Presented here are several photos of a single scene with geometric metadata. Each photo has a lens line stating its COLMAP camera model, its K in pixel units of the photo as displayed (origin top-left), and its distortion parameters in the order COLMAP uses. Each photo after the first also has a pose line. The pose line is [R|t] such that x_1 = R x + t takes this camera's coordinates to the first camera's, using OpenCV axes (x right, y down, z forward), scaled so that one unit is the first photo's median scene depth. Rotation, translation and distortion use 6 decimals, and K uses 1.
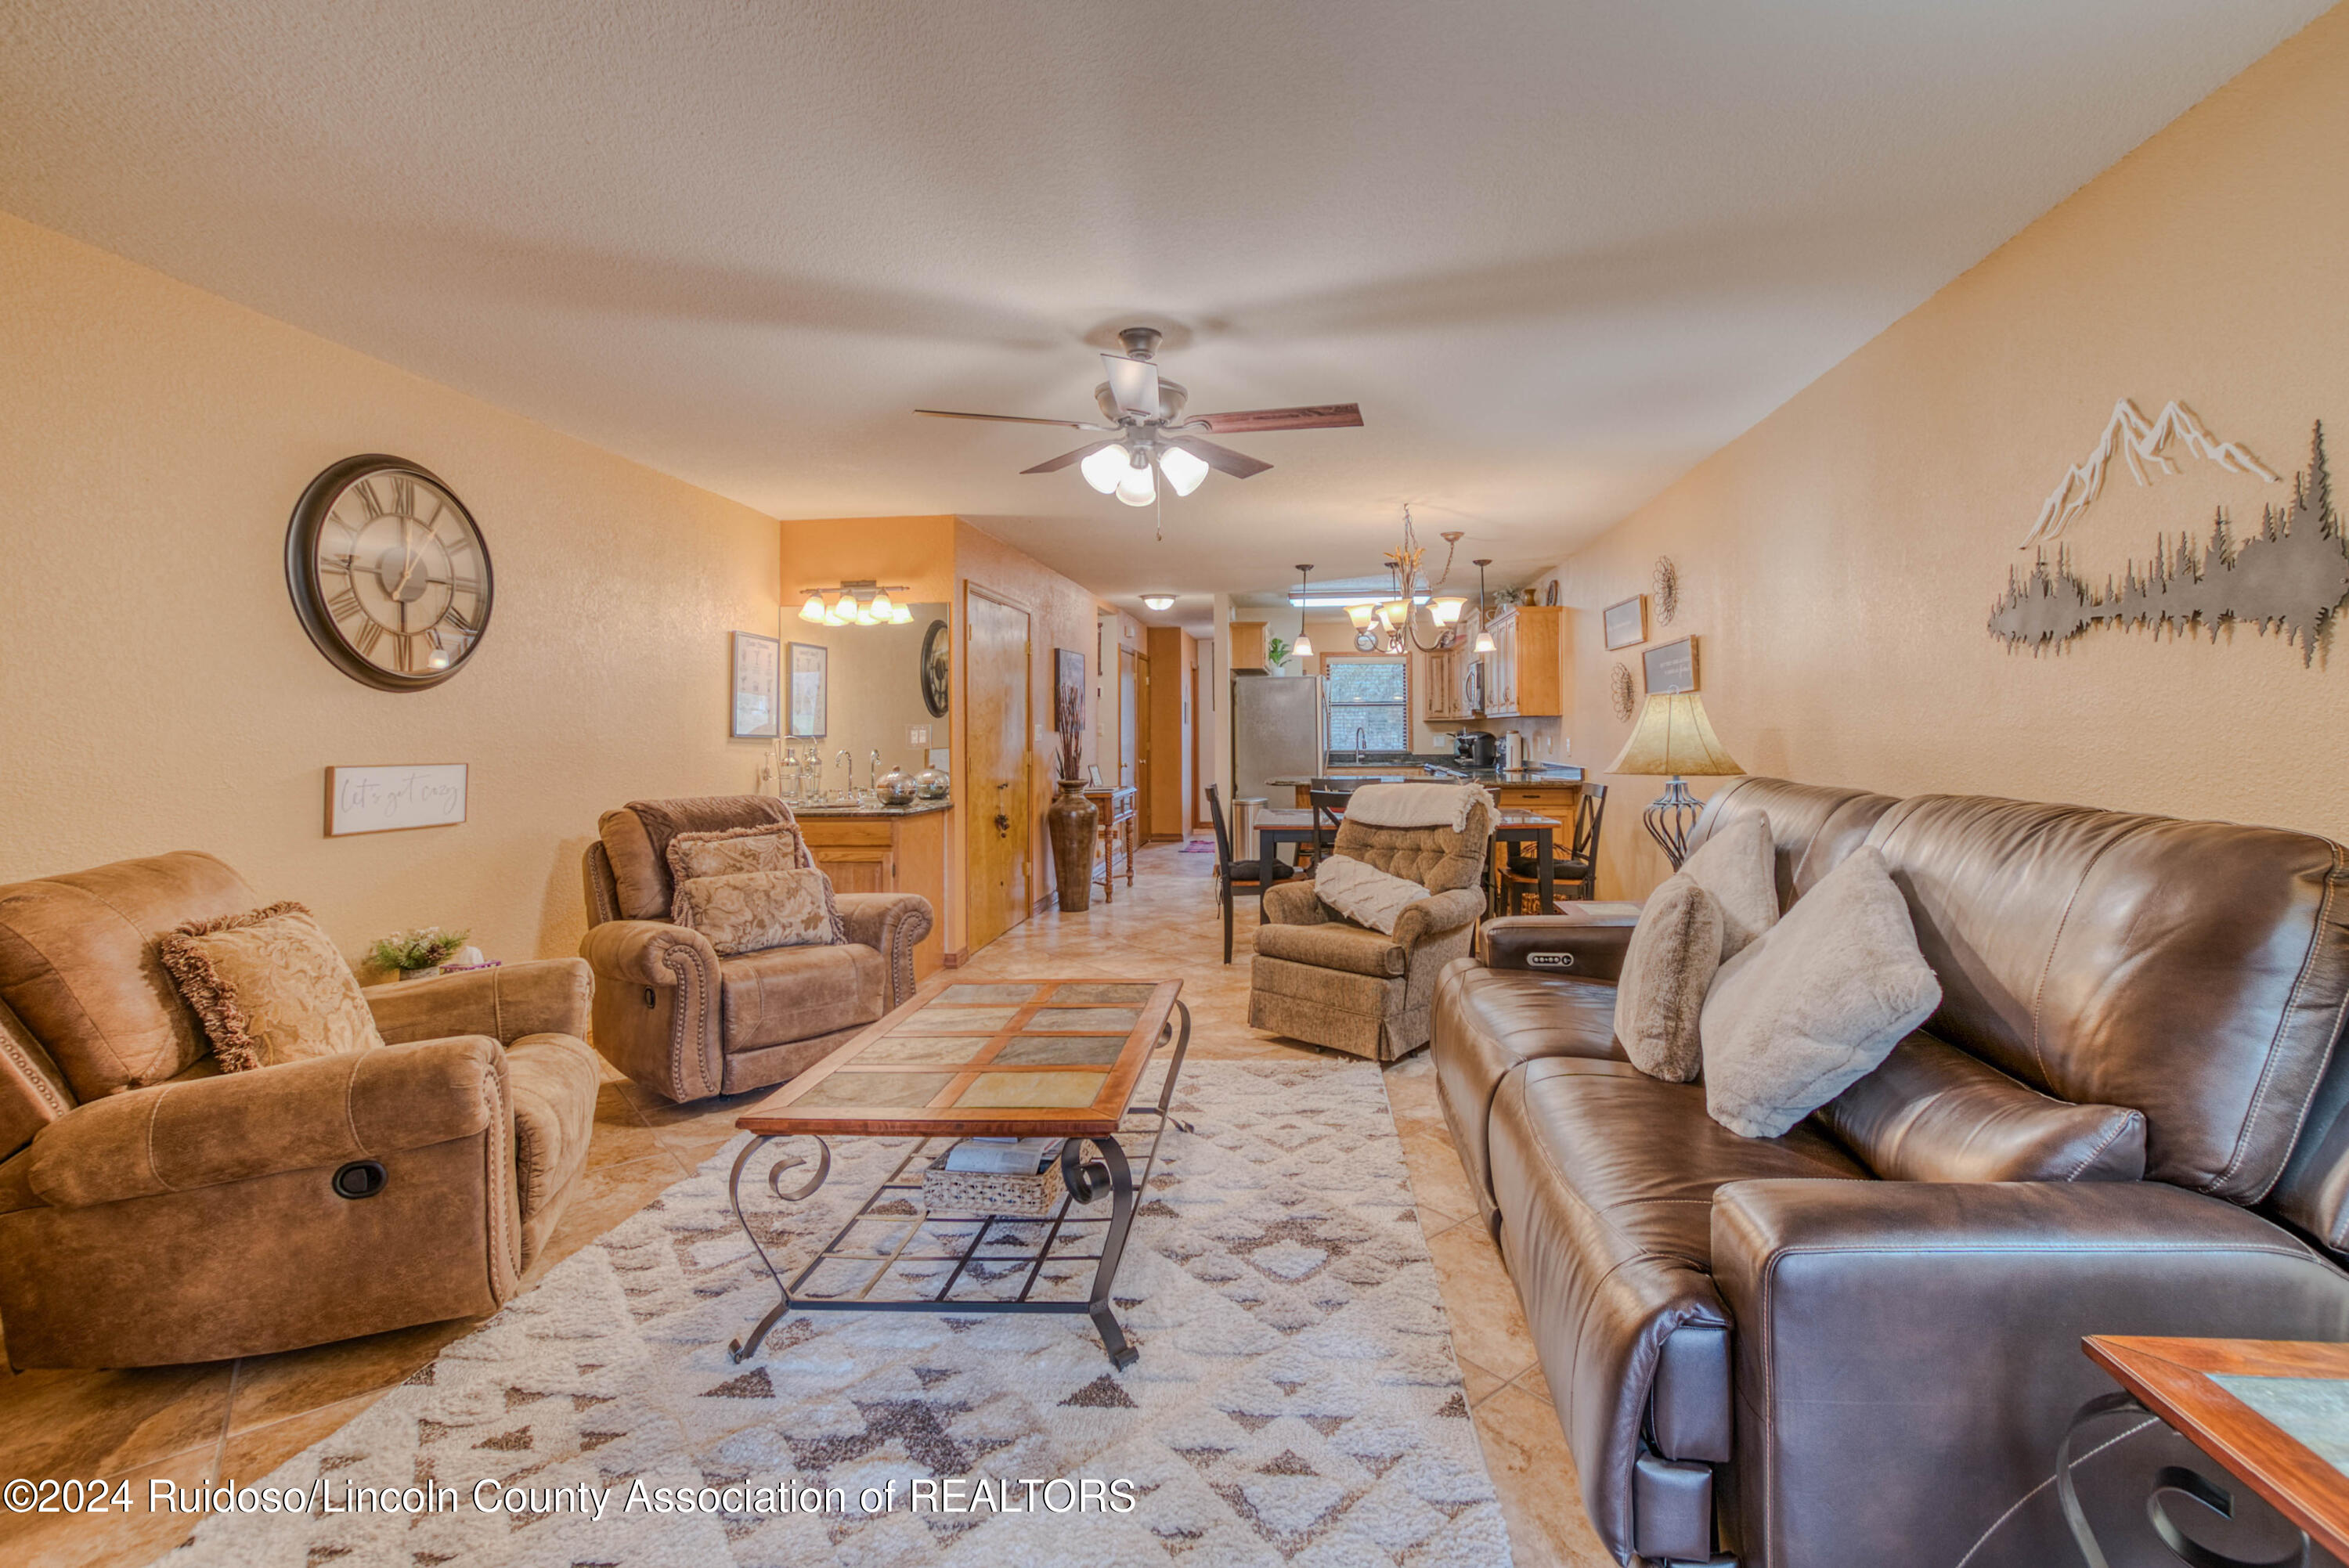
lens RADIAL K [[1032.5, 0, 1217.5], [0, 1032.5, 724.3], [0, 0, 1]] dist [-0.002877, 0.000593]
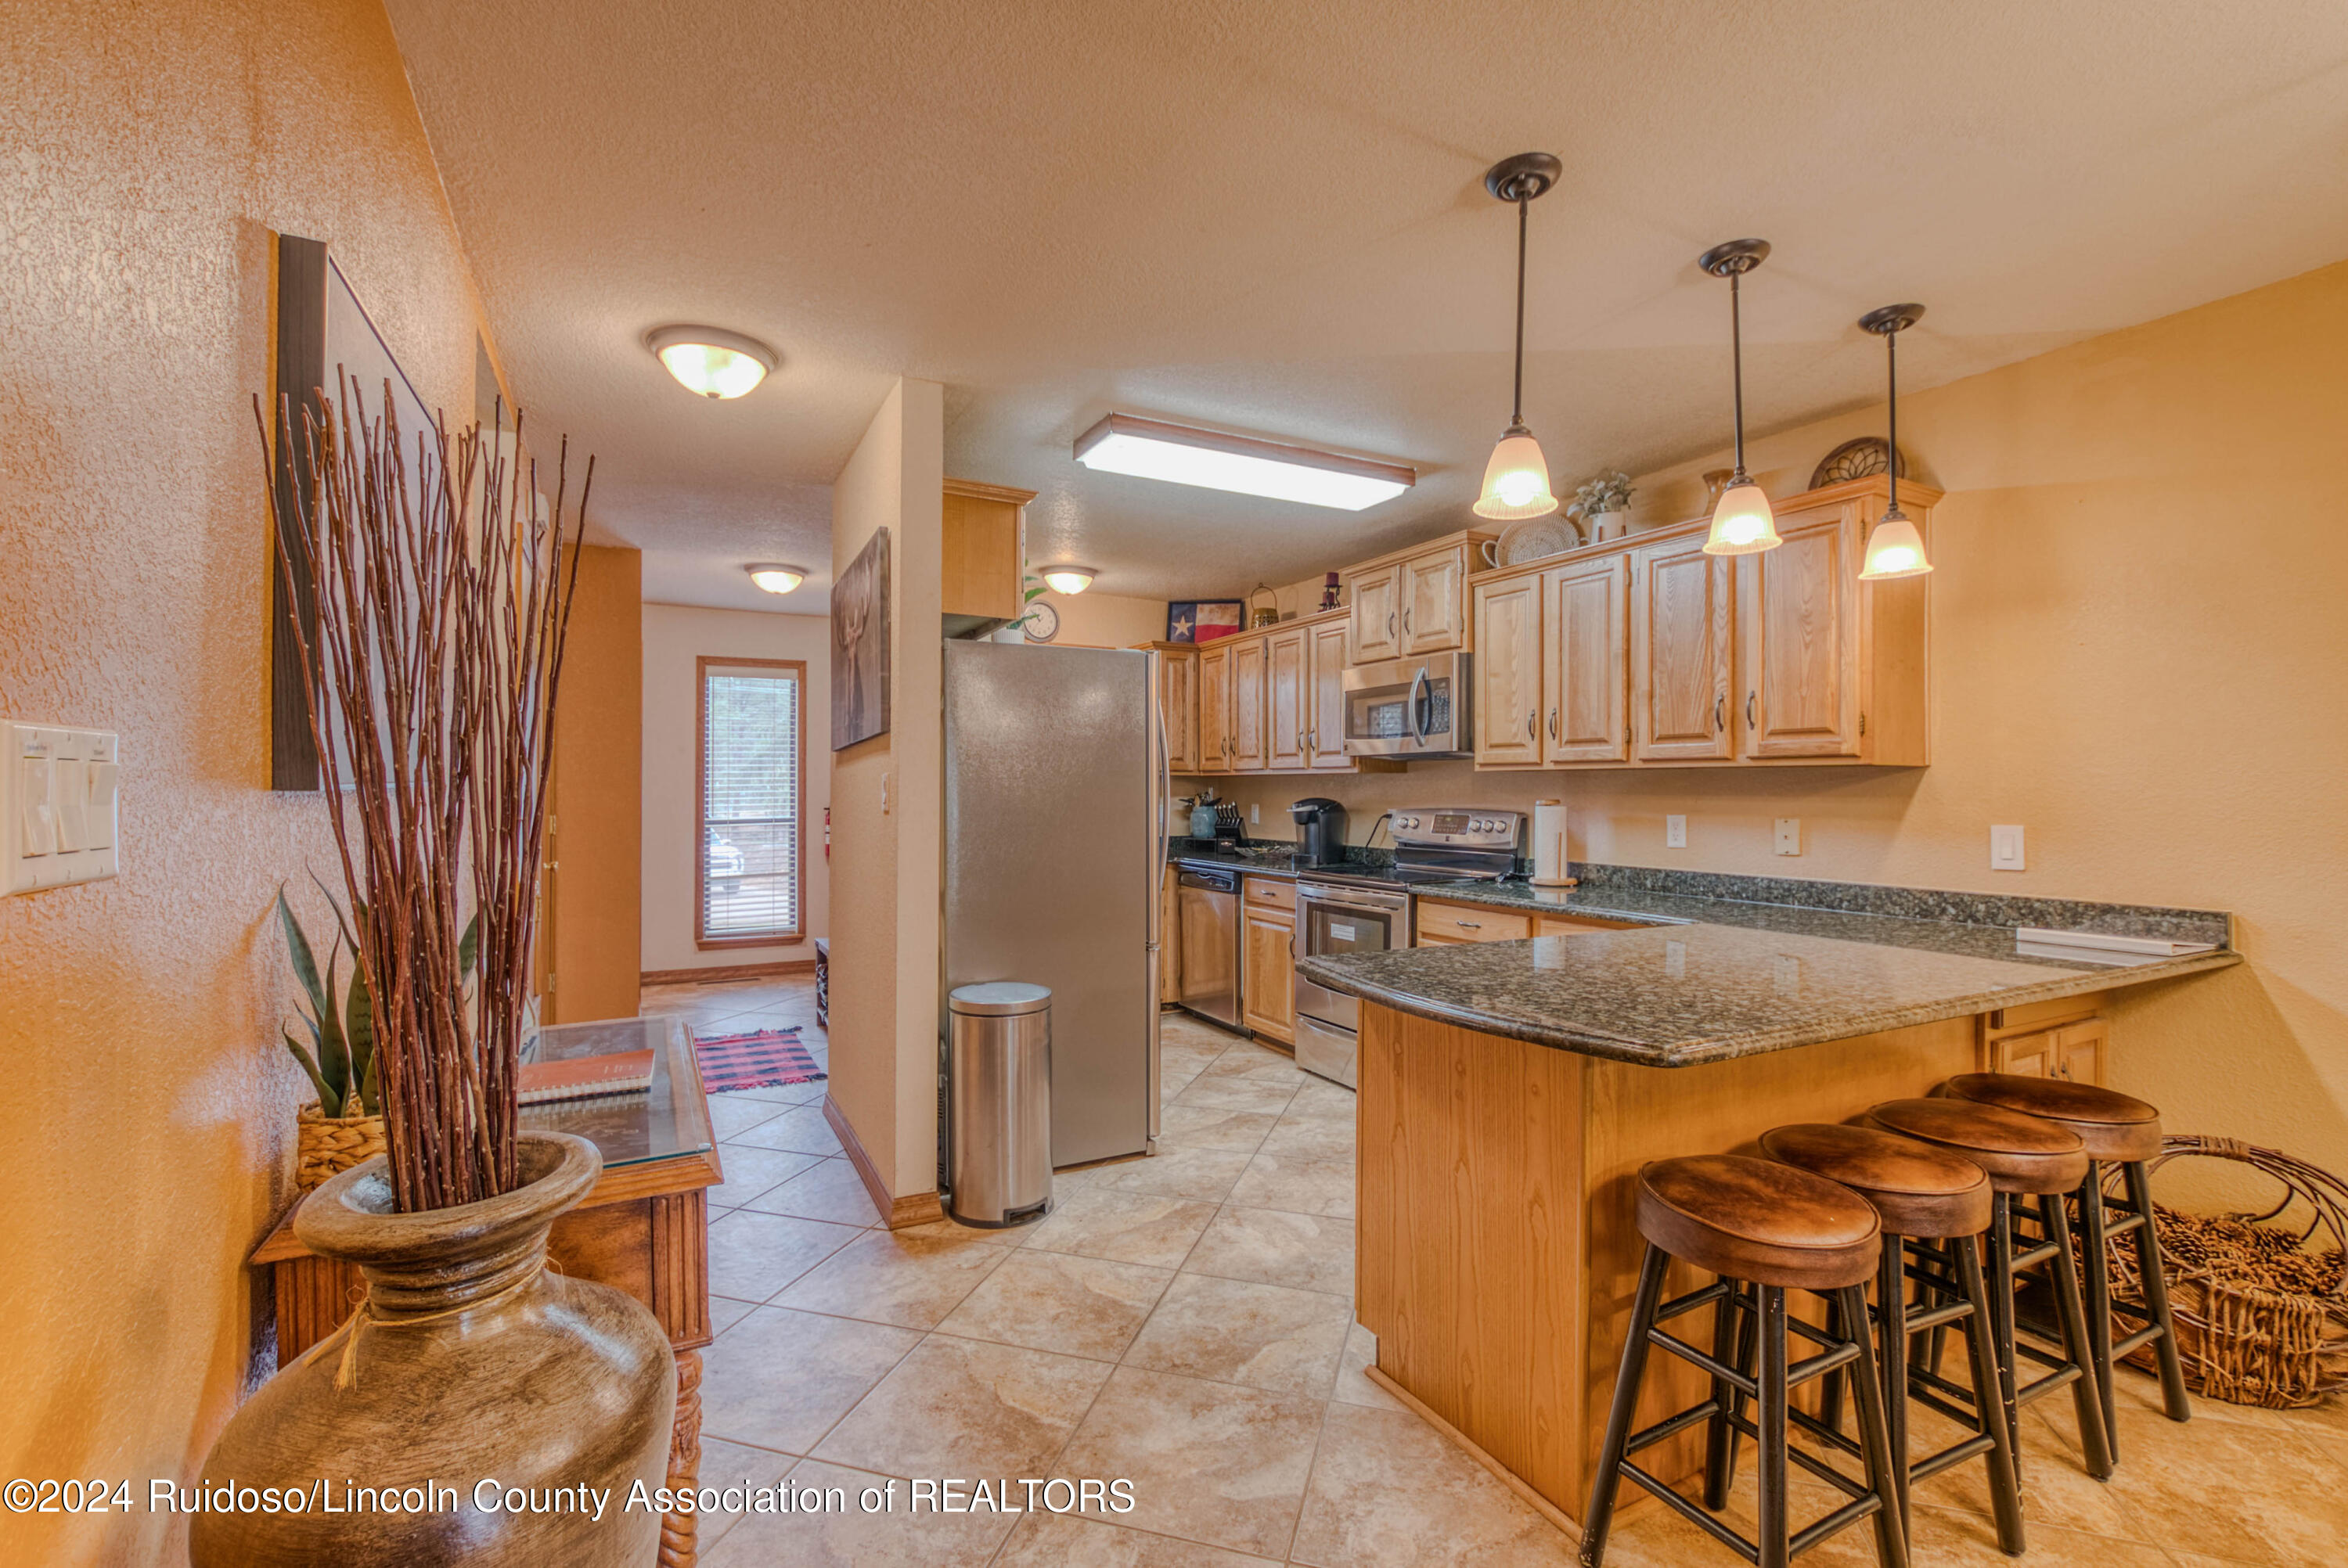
lens RADIAL K [[1042.2, 0, 1165.8], [0, 1042.2, 784.5], [0, 0, 1]] dist [-0.007007, 0.000002]
pose [[0.843983, 0.015741, 0.536139, -0.298920], [-0.015910, 0.999864, -0.004310, 0.012075], [-0.536134, -0.004892, 0.844119, 1.858866]]
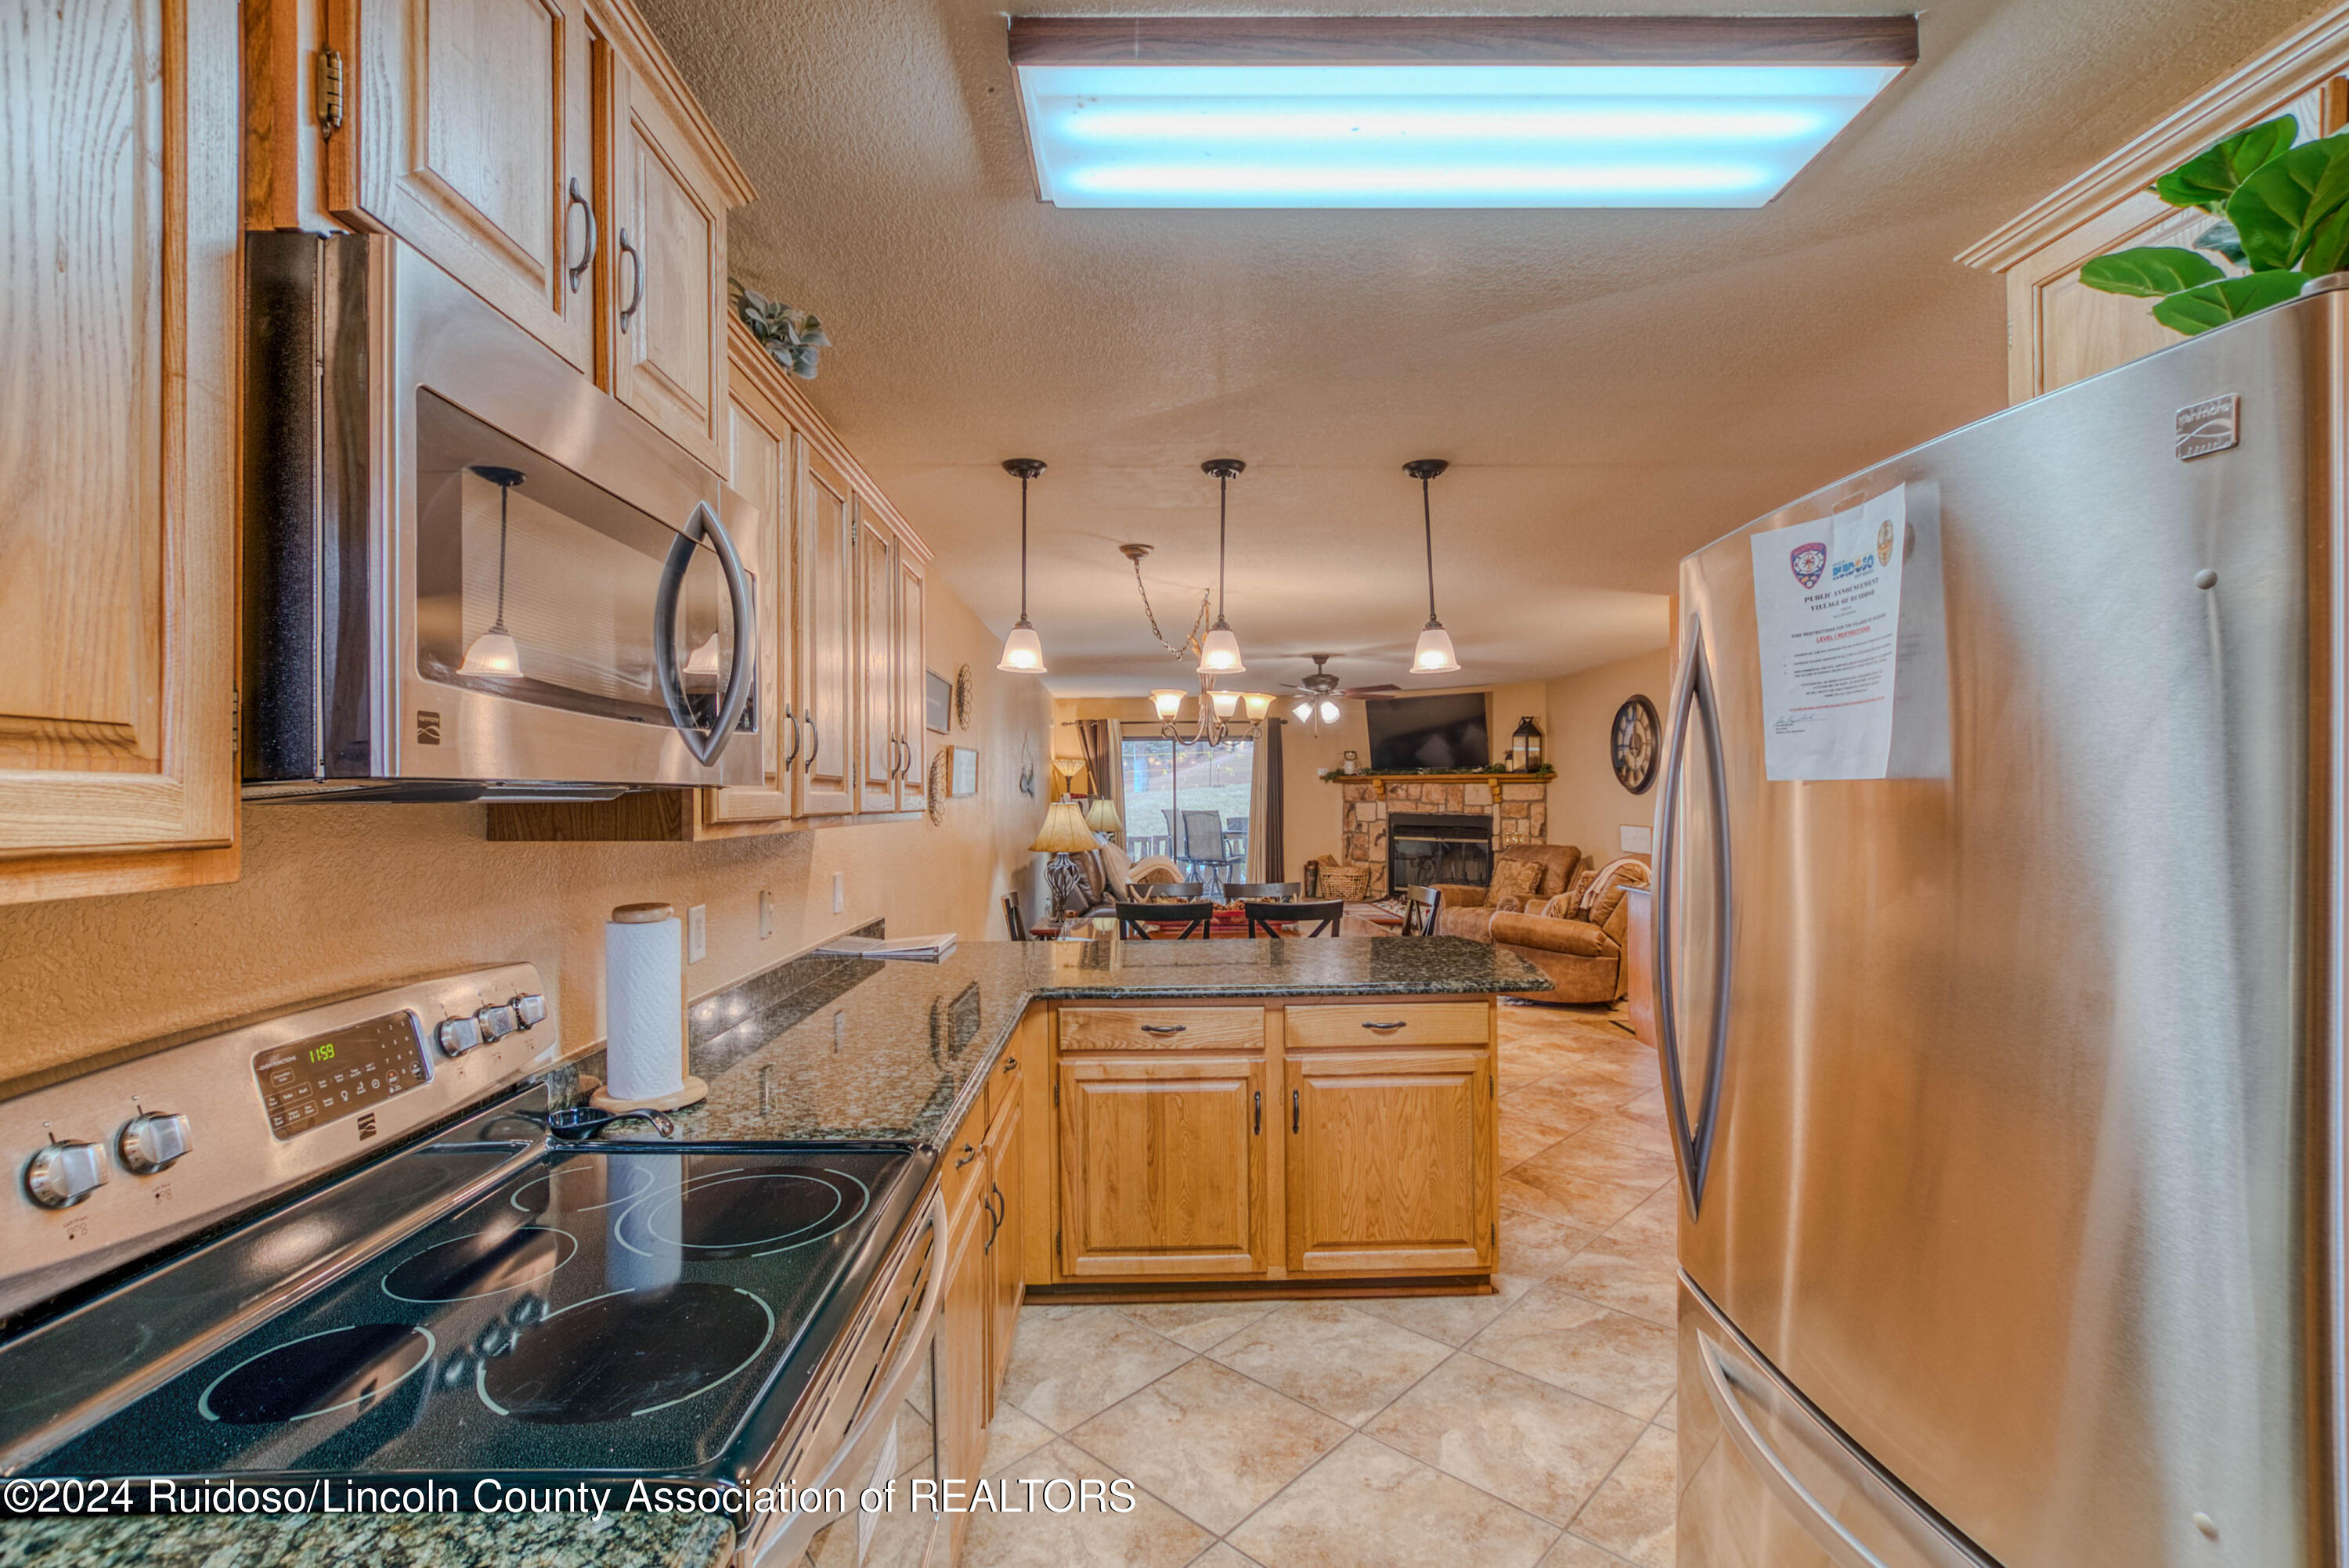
lens RADIAL K [[1111.3, 0, 1174.5], [0, 1111.3, 784.0], [0, 0, 1]] dist [-0.001222, 0.000084]
pose [[-0.991111, 0.013162, -0.132381, 0.569761], [0.015457, 0.999747, -0.016319, -0.031030], [0.132133, -0.018220, -0.991064, 3.274405]]
